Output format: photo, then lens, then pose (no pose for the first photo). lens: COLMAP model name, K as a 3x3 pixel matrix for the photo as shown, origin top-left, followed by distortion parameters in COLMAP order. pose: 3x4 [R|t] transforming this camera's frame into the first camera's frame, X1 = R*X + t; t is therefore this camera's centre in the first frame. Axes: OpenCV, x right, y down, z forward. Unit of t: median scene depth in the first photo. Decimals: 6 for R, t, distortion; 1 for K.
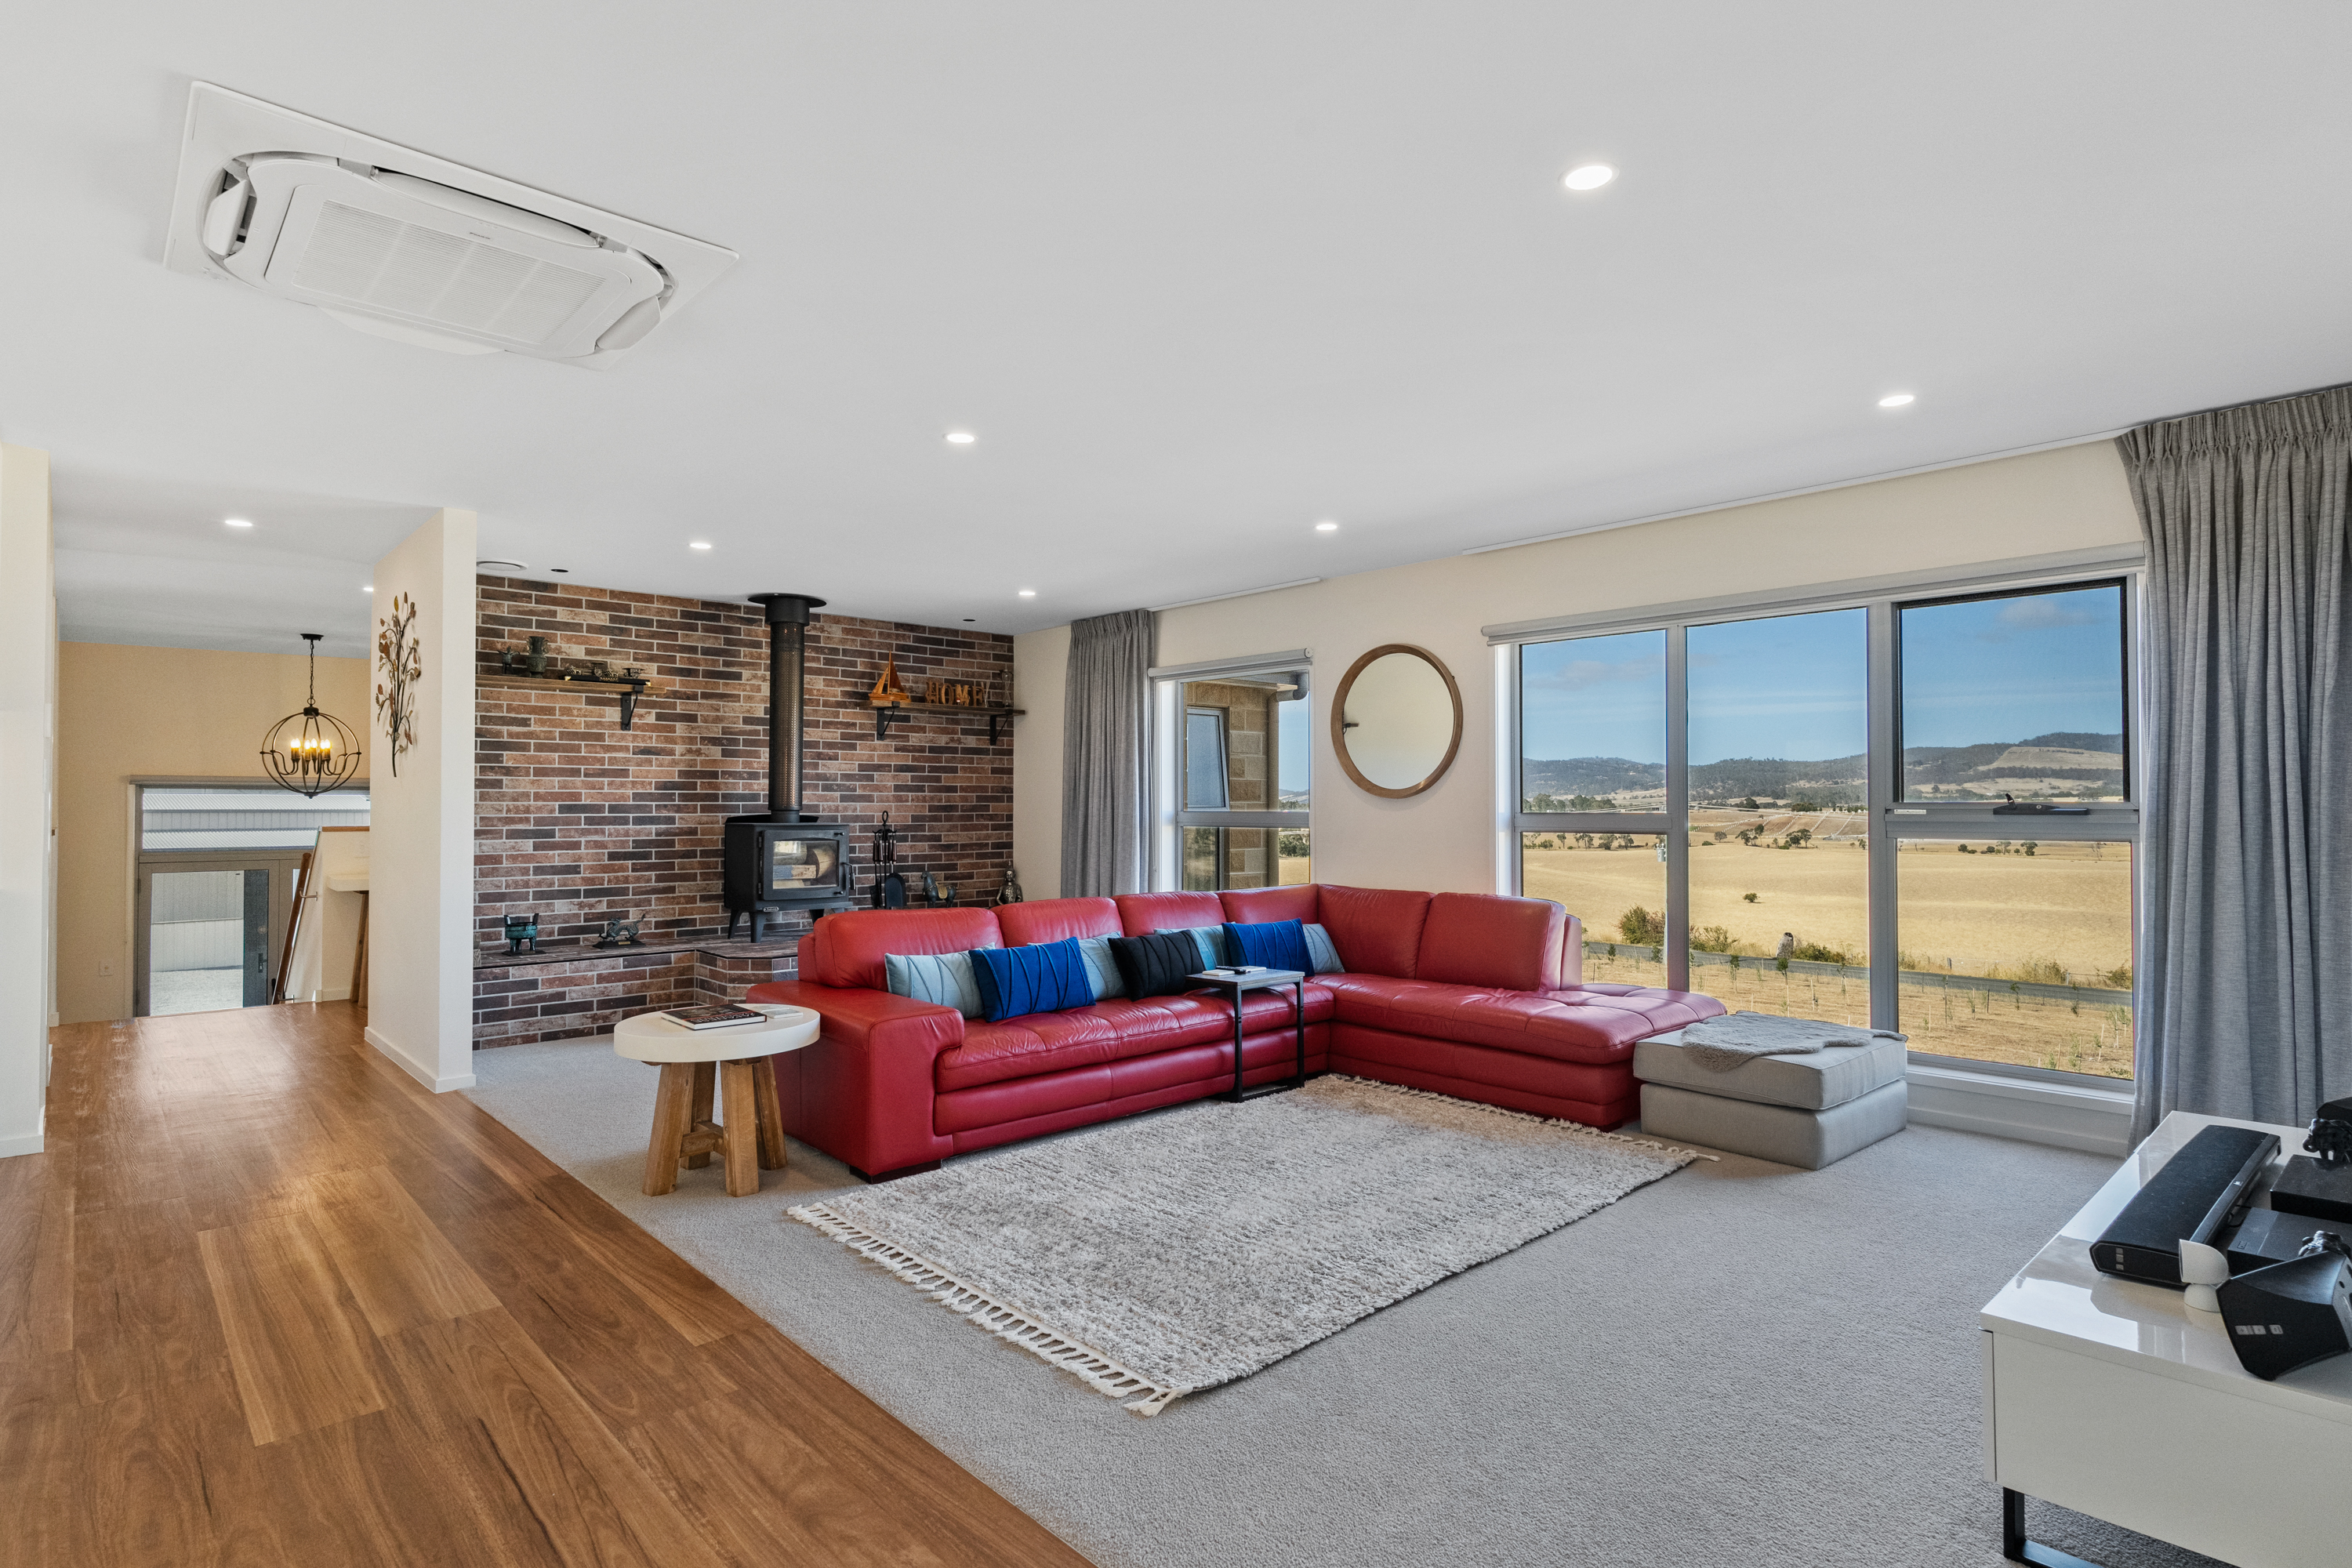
lens RADIAL K [[1196.2, 0, 1186.7], [0, 1196.2, 786.0], [0, 0, 1]] dist [0.000909, 0.001105]
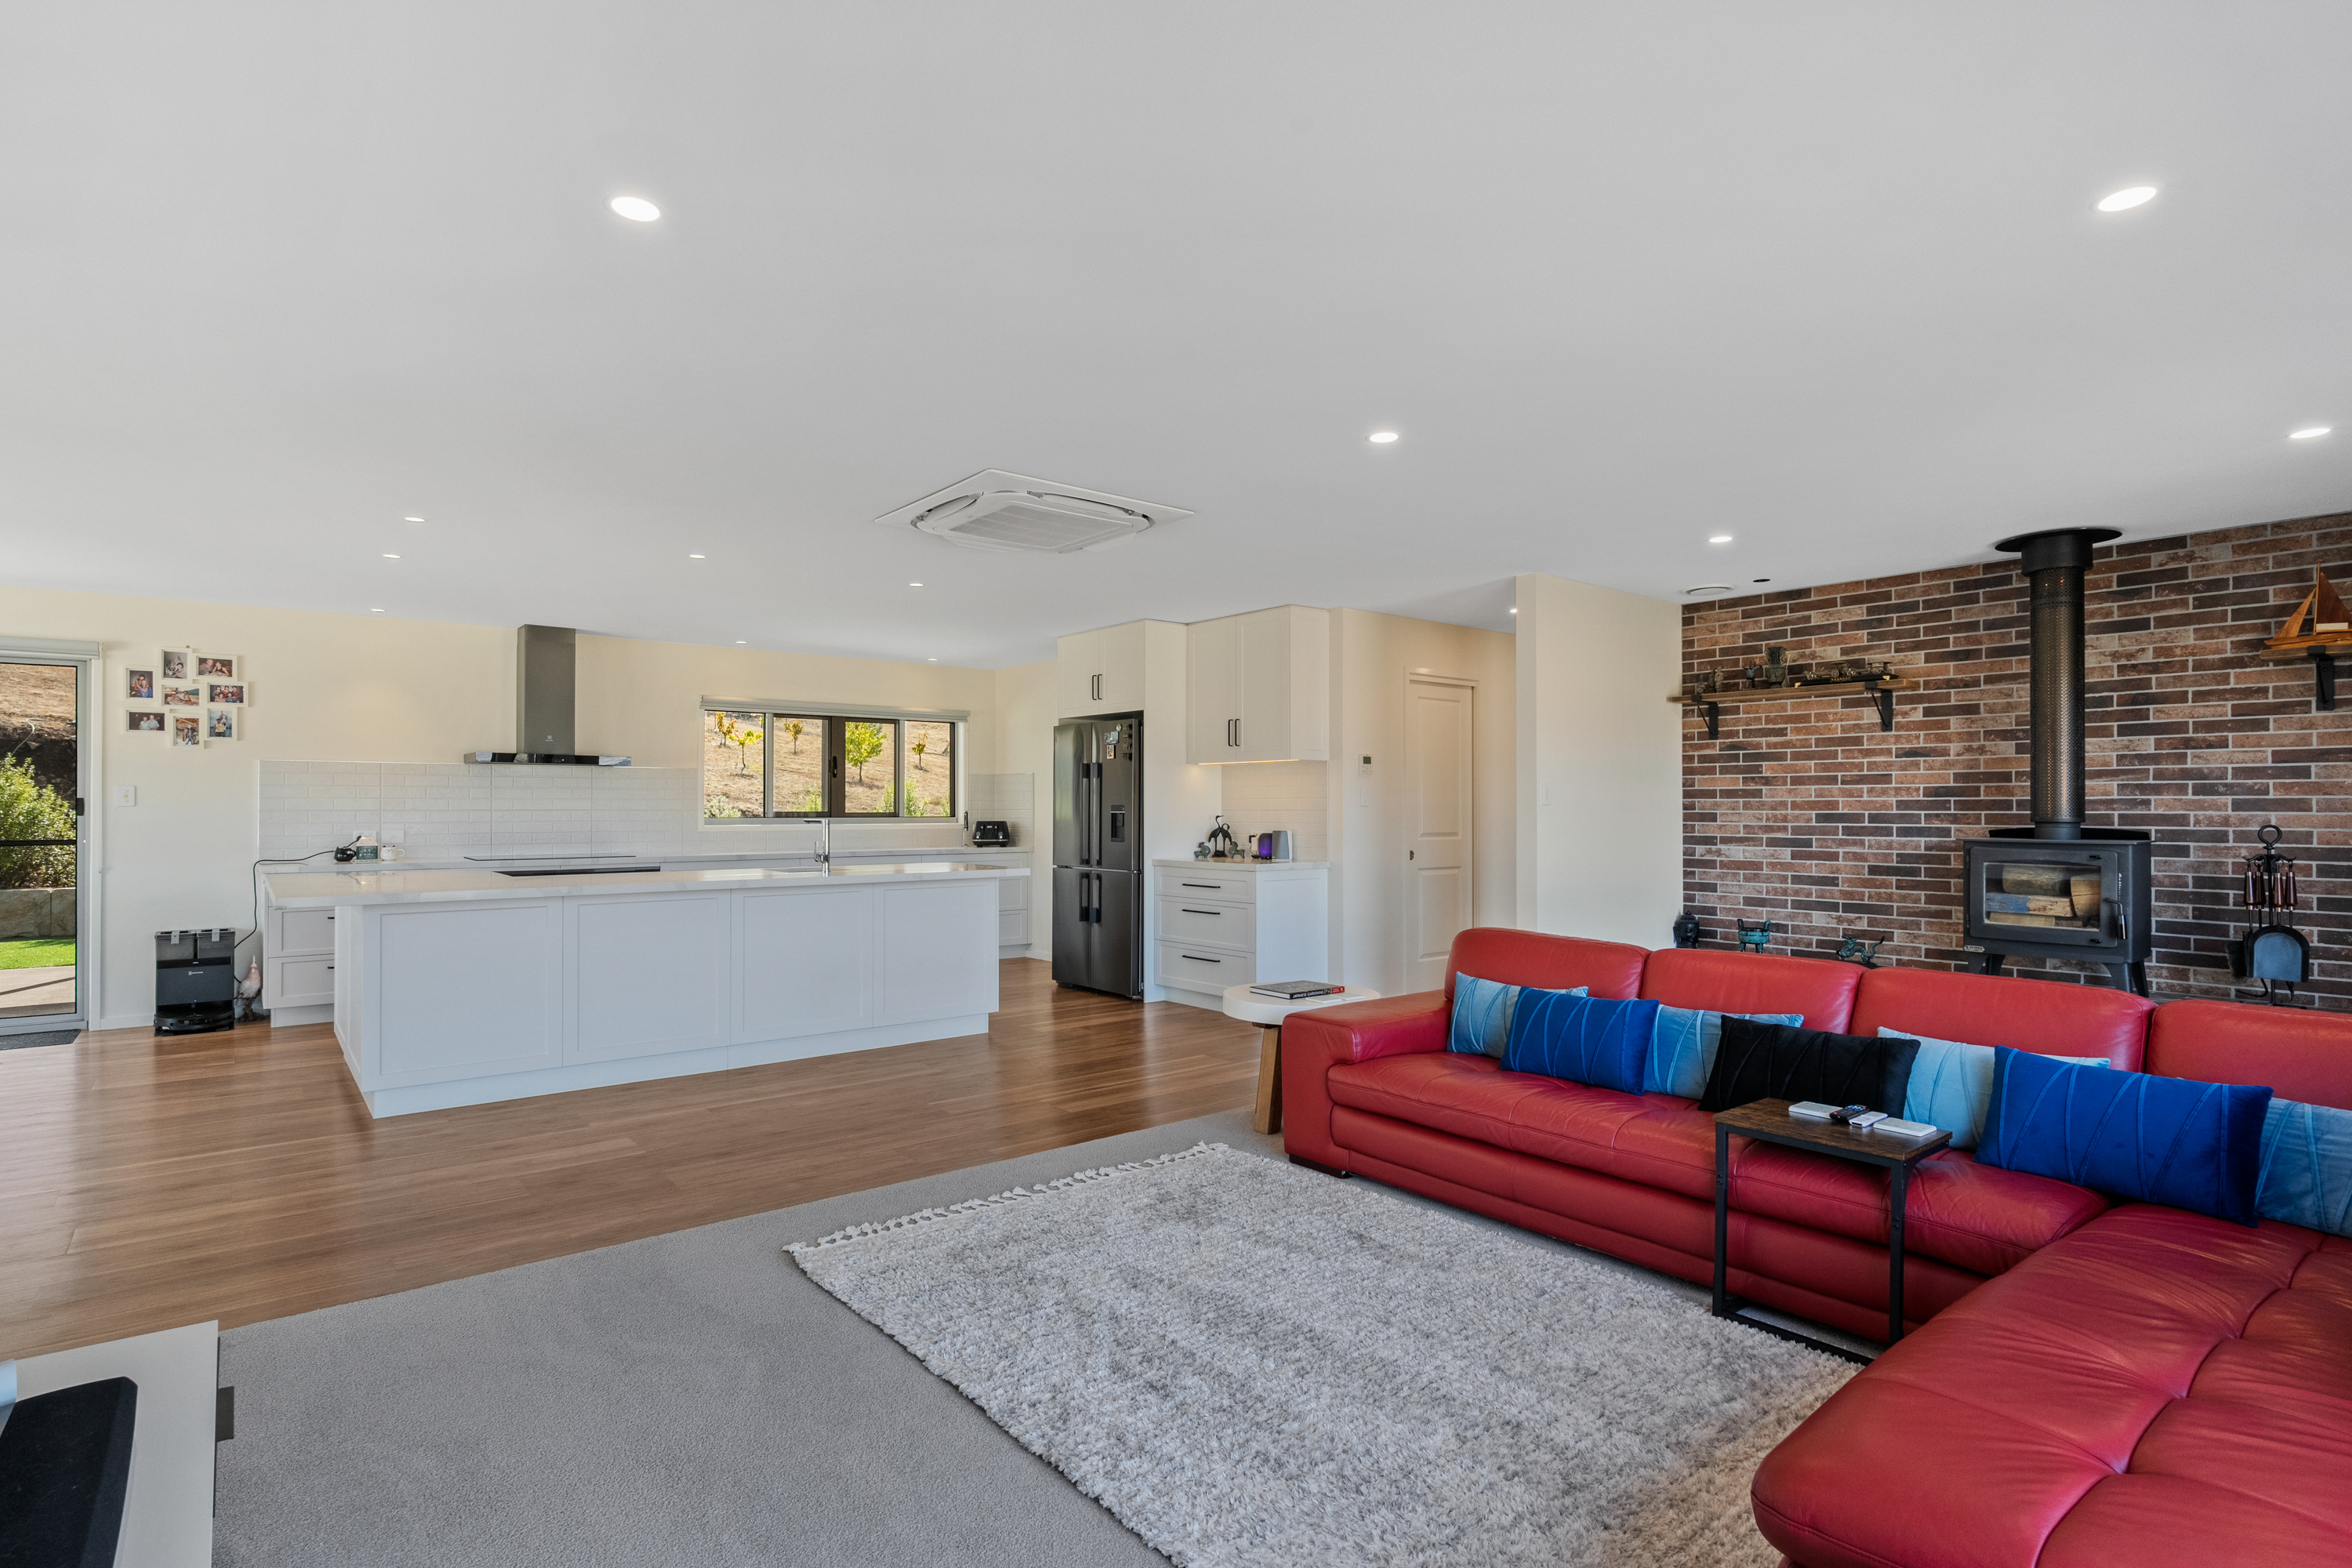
lens RADIAL K [[1196.2, 0, 1187.6], [0, 1196.2, 793.4], [0, 0, 1]] dist [0.000909, 0.001105]
pose [[-0.064991, -0.010283, -0.997833, 0.463964], [0.018640, 0.999760, -0.011517, 0.000740], [0.997712, -0.019348, -0.064784, 0.532881]]
